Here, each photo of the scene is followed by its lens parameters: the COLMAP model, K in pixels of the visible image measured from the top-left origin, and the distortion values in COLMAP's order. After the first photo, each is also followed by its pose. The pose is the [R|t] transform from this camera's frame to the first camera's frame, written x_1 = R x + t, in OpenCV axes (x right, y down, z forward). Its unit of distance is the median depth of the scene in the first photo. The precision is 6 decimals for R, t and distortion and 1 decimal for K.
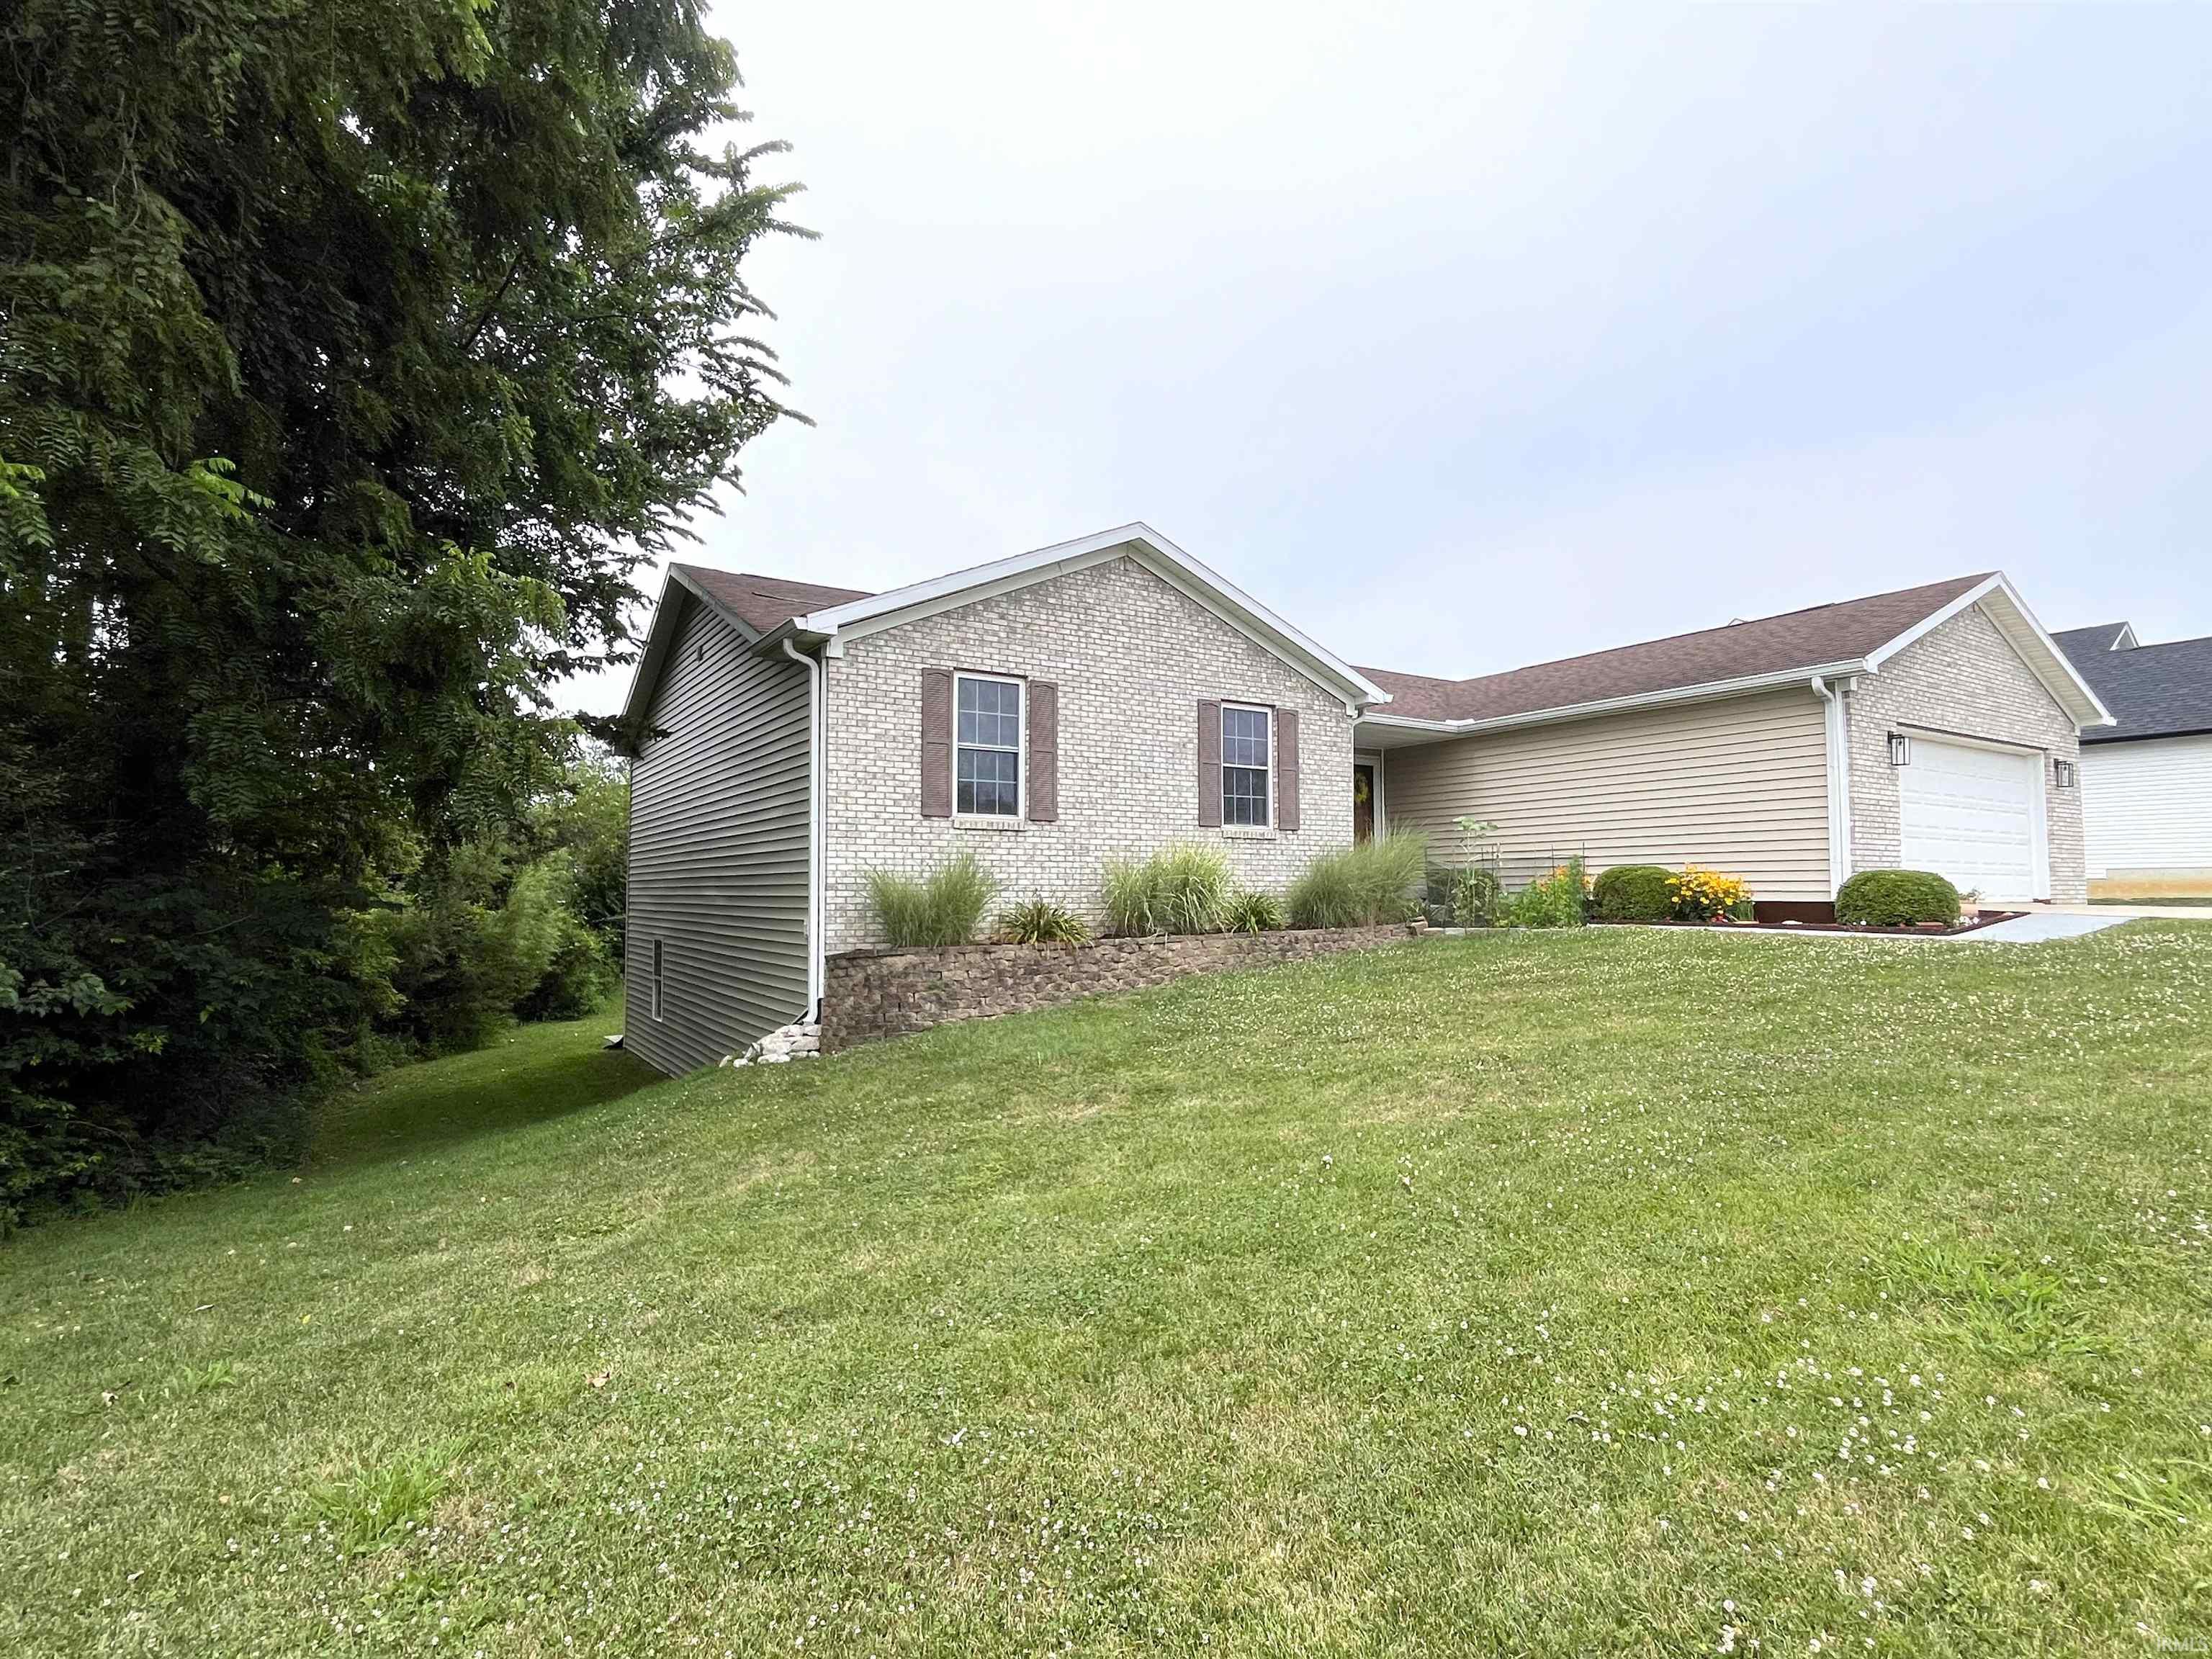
lens RADIAL K [[1099.7, 0, 1103.1], [0, 1099.7, 823.0], [0, 0, 1]] dist [0.002643, 0.000130]
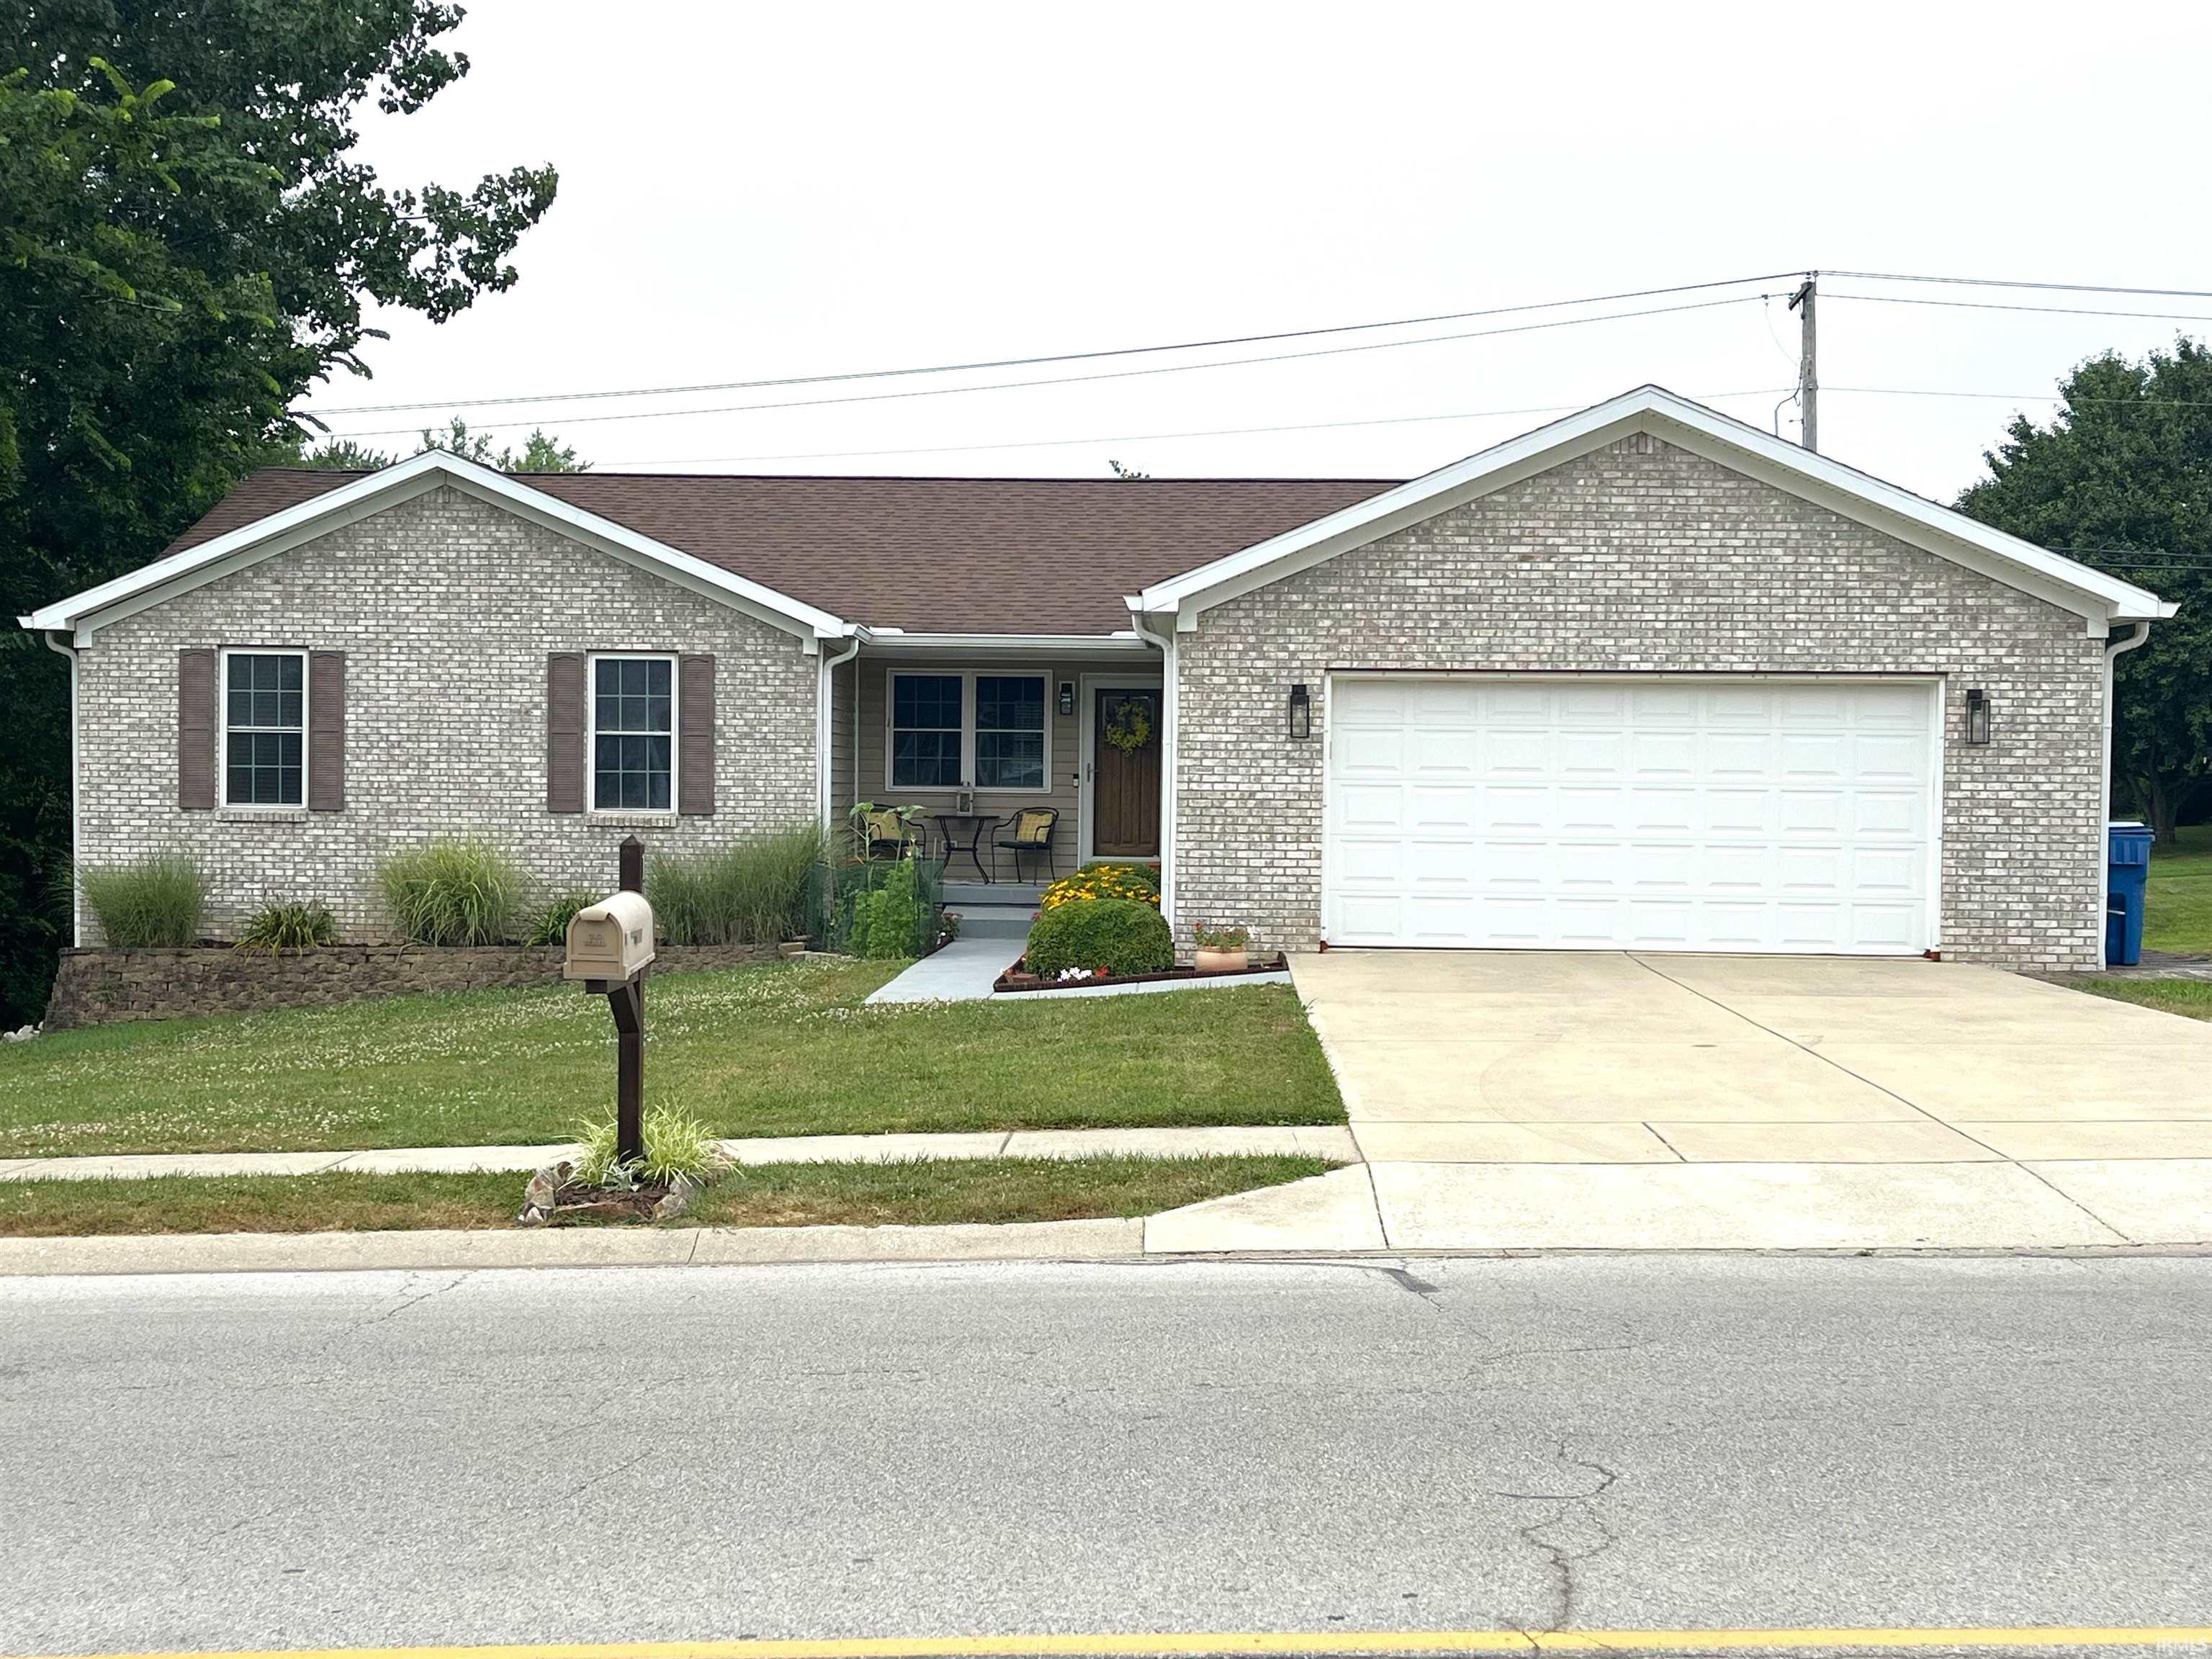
lens RADIAL K [[2627.2, 0, 1106.9], [0, 2627.2, 829.3], [0, 0, 1]] dist [-0.012471, 0.000000]
pose [[0.834860, 0.020569, -0.550078, 1.624545], [0.020439, 0.997454, 0.068319, -0.117857], [0.550083, -0.068280, 0.832314, -0.405226]]
